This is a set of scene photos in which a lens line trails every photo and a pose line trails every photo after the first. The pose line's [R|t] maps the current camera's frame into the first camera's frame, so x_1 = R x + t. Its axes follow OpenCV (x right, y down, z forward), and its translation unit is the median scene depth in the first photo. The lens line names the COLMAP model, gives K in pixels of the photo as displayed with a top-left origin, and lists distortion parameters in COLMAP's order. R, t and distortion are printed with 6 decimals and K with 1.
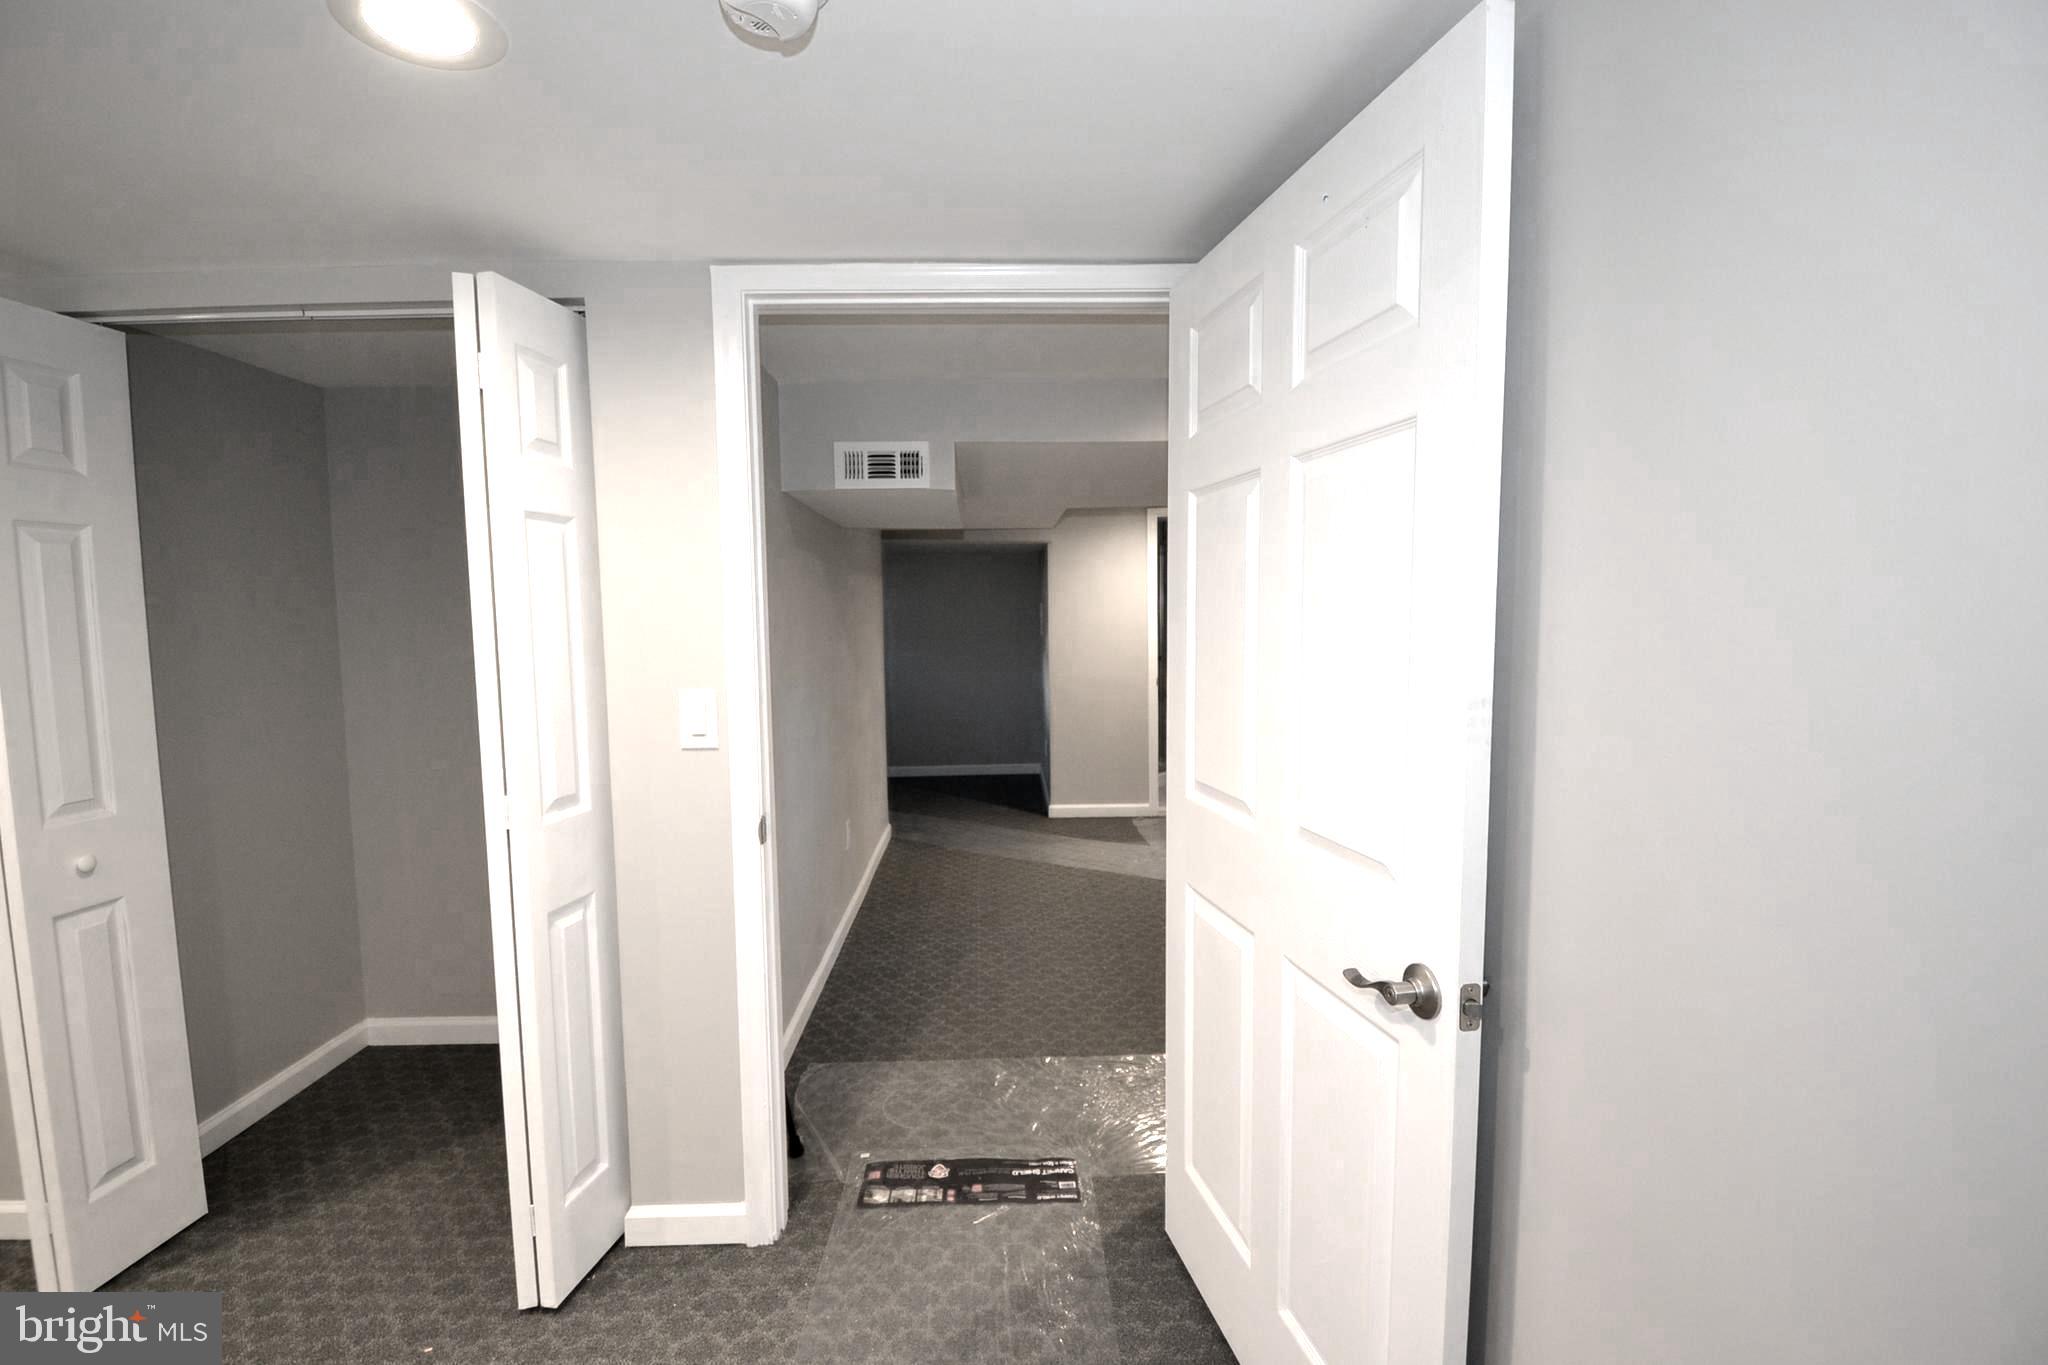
lens RADIAL K [[901.3, 0, 1020.2], [0, 901.3, 690.7], [0, 0, 1]] dist [0.000911, -0.016979]
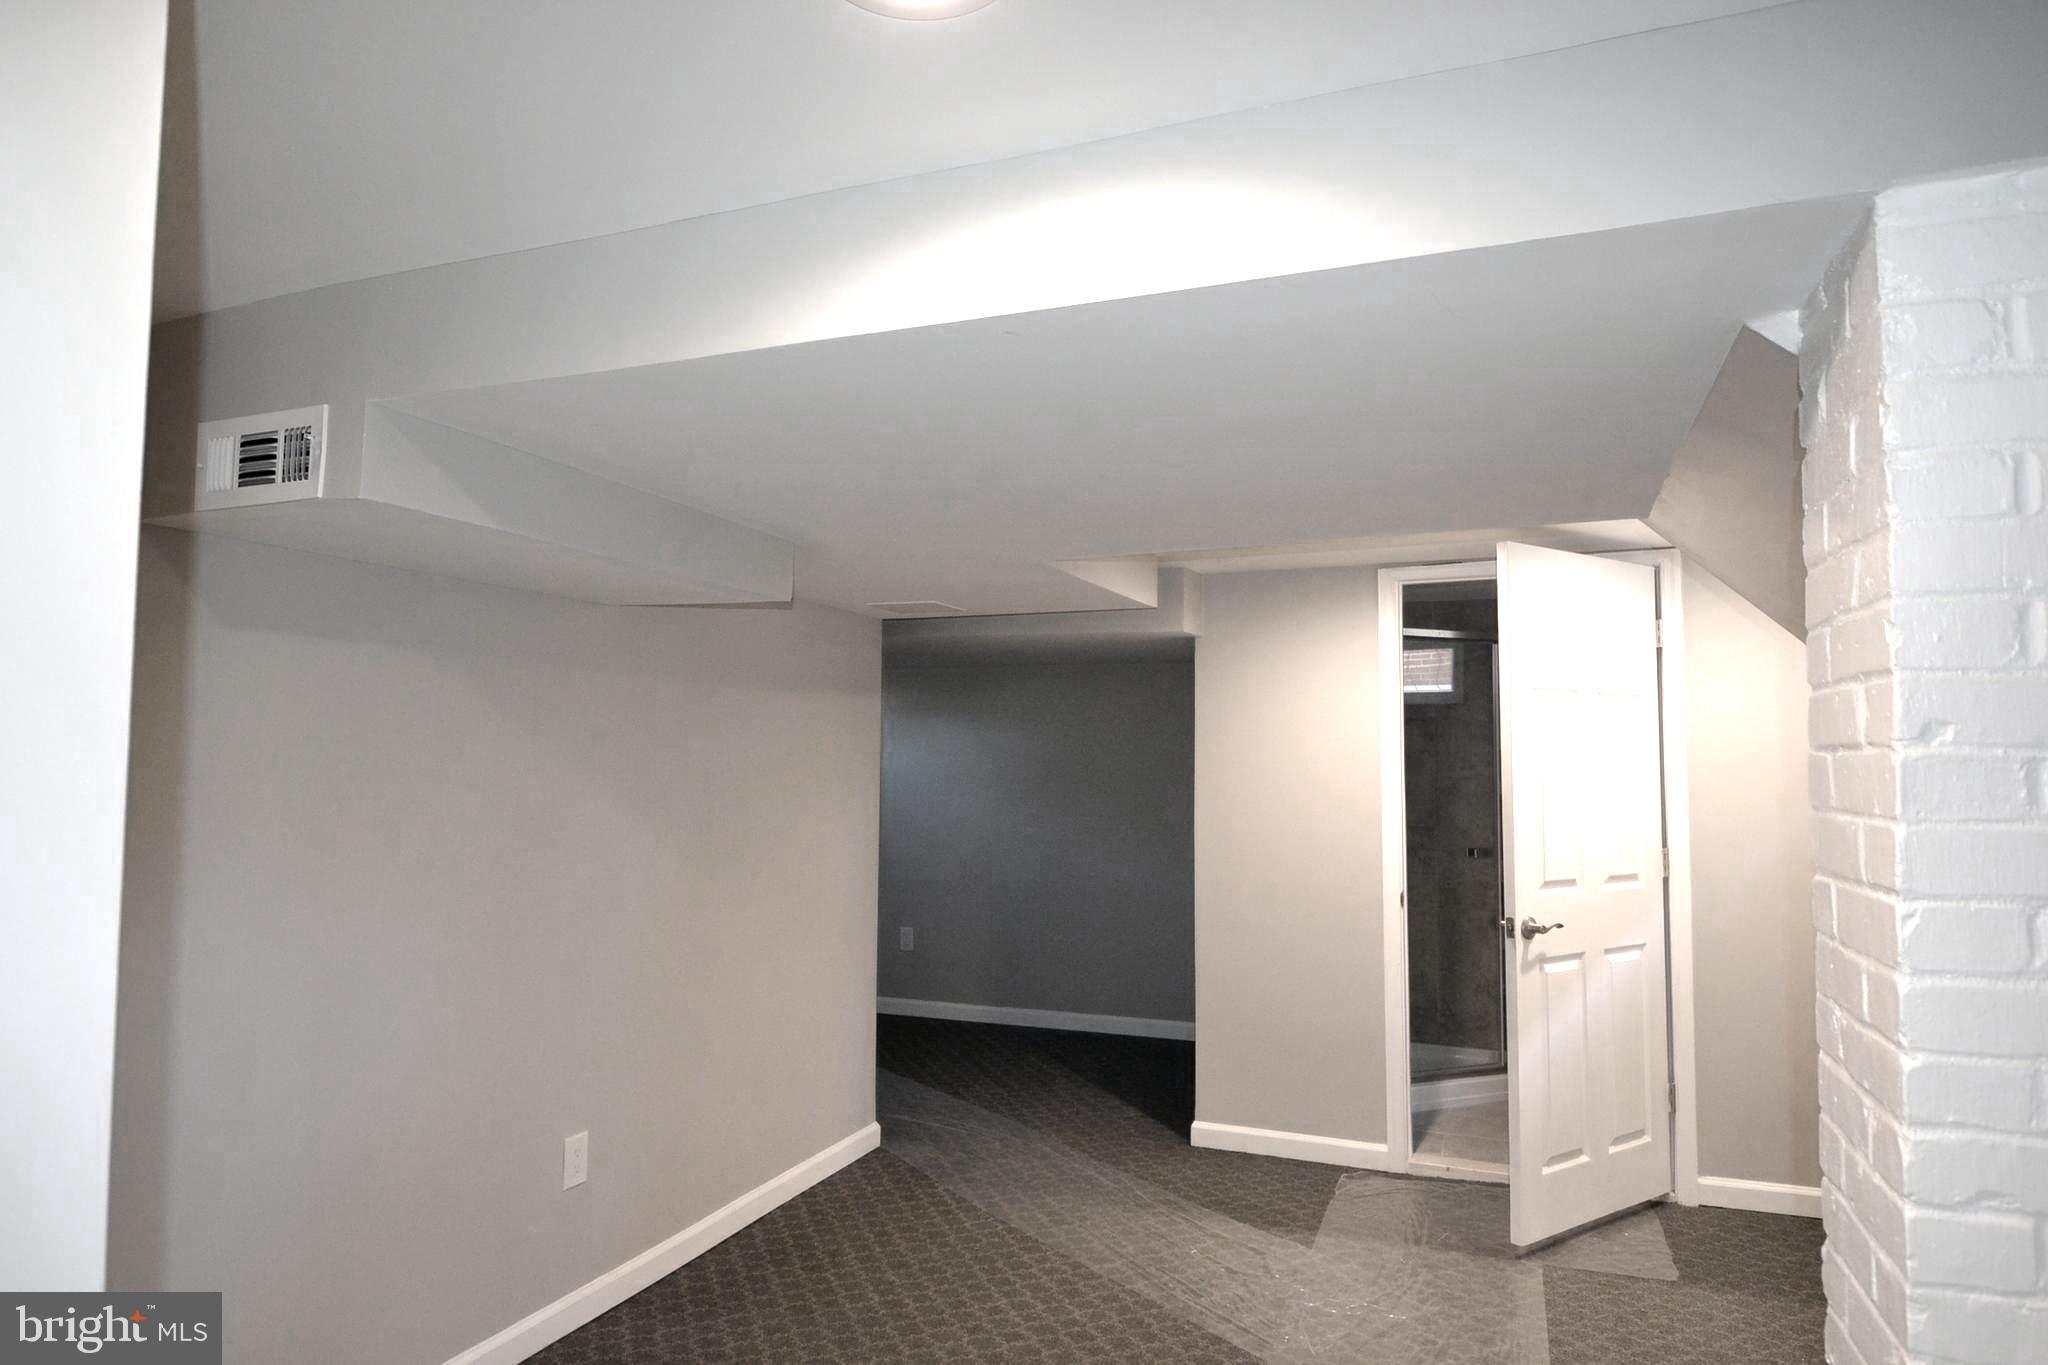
lens RADIAL K [[1246.3, 0, 1024.0], [0, 1246.3, 682.5], [0, 0, 1]] dist [-0.000566, -0.001984]
pose [[0.918087, 0.001057, -0.396378, 0.271924], [-0.058053, 0.989572, -0.131823, -0.031898], [0.392105, 0.144036, 0.908574, 0.292534]]
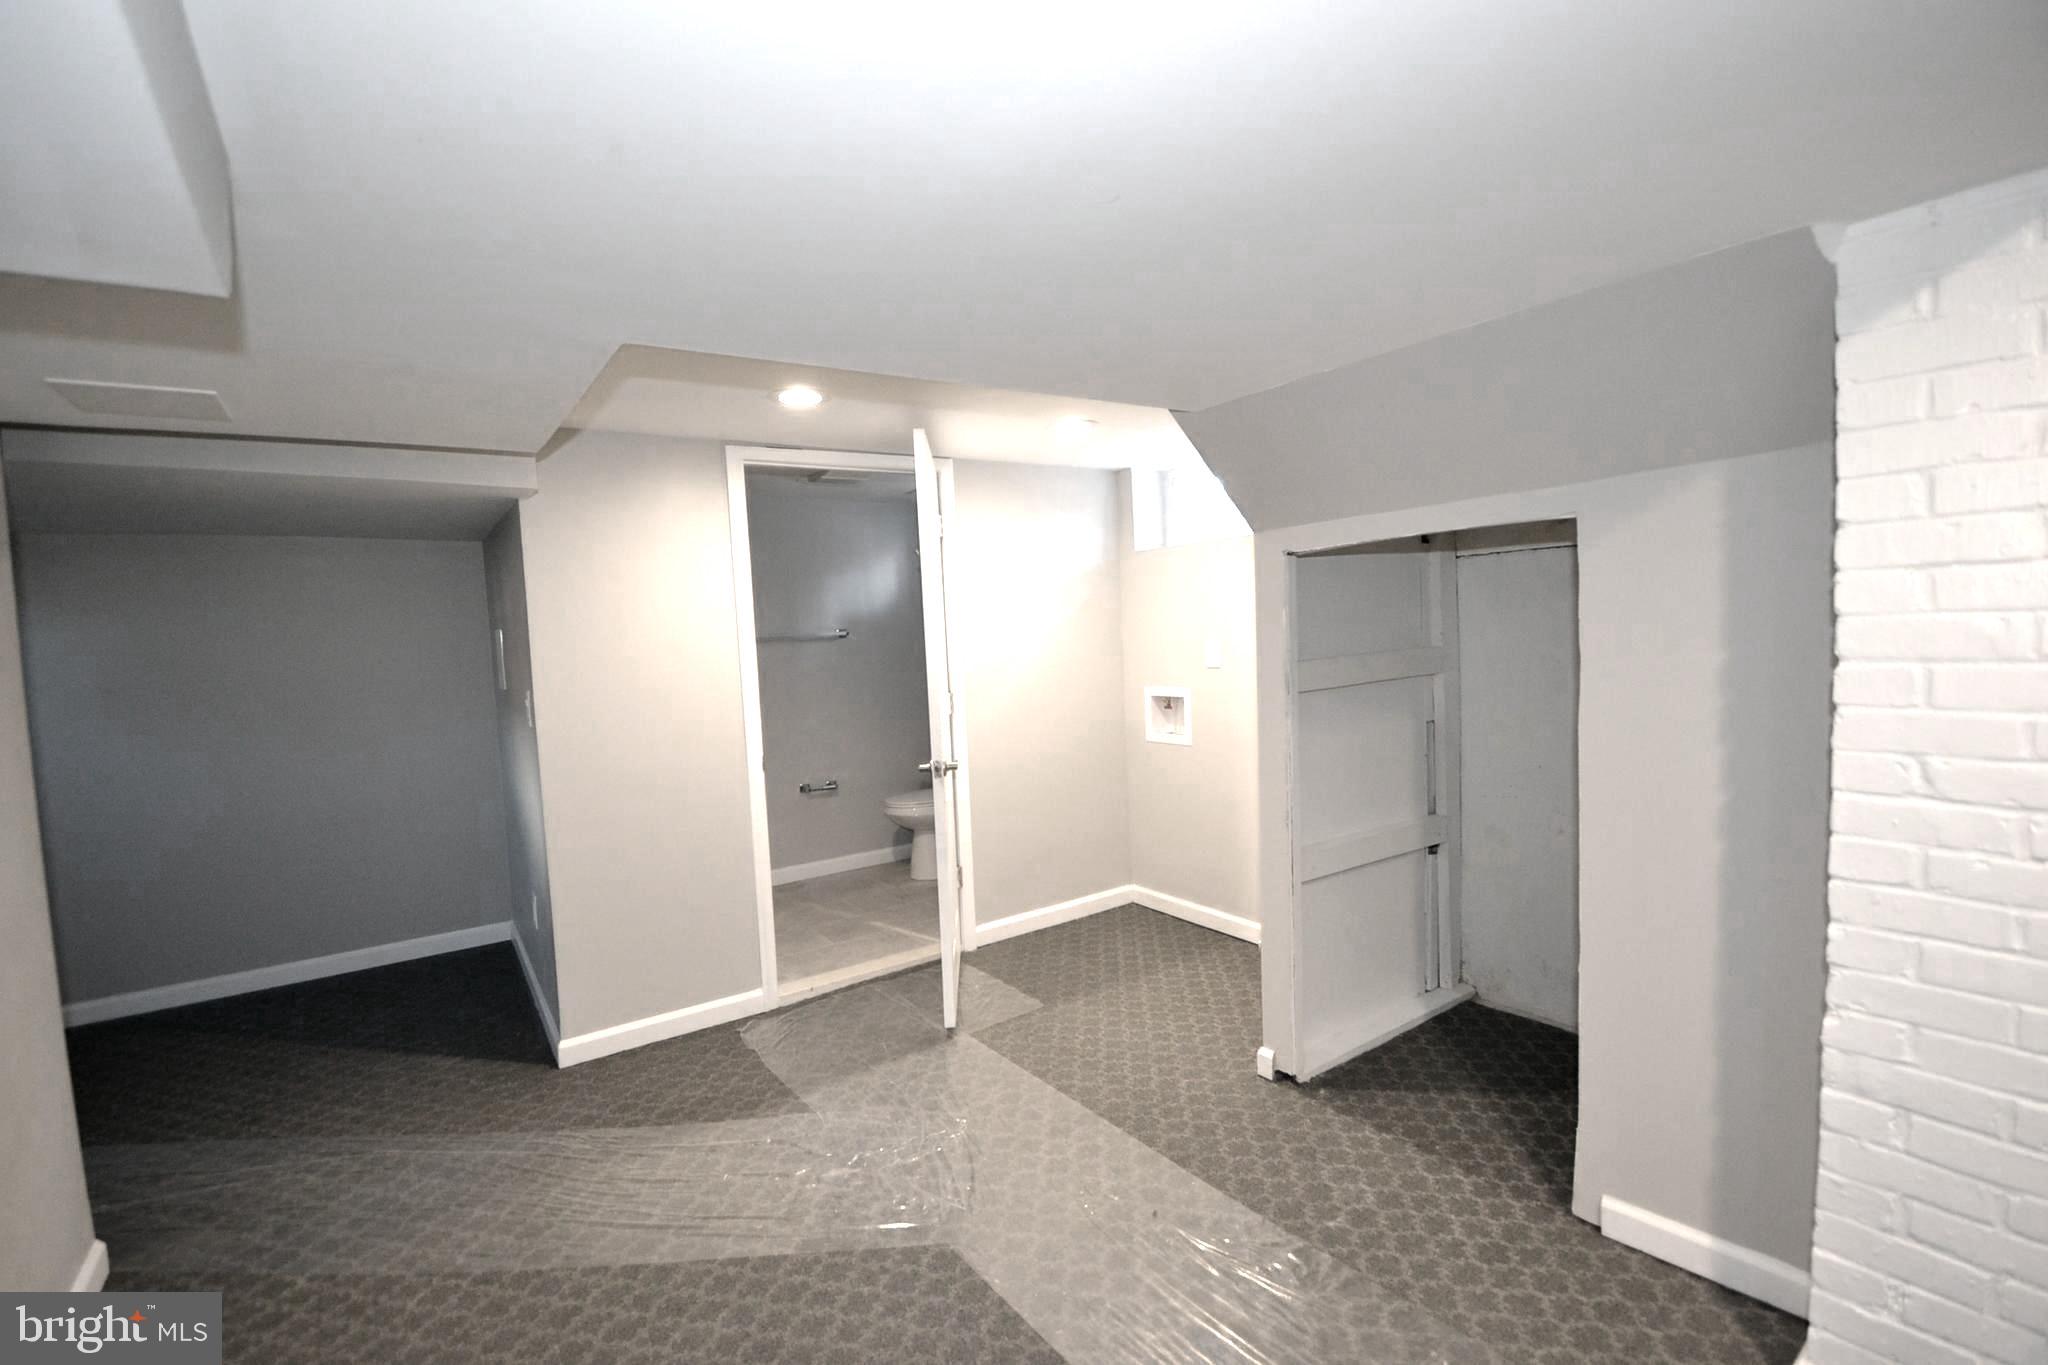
lens RADIAL K [[901.3, 0, 1020.2], [0, 901.3, 690.7], [0, 0, 1]] dist [0.000911, -0.016979]
pose [[0.833143, -0.055958, 0.550219, -0.018458], [0.075161, 0.997094, -0.012403, -0.042598], [-0.547926, 0.051689, 0.834928, 0.525496]]
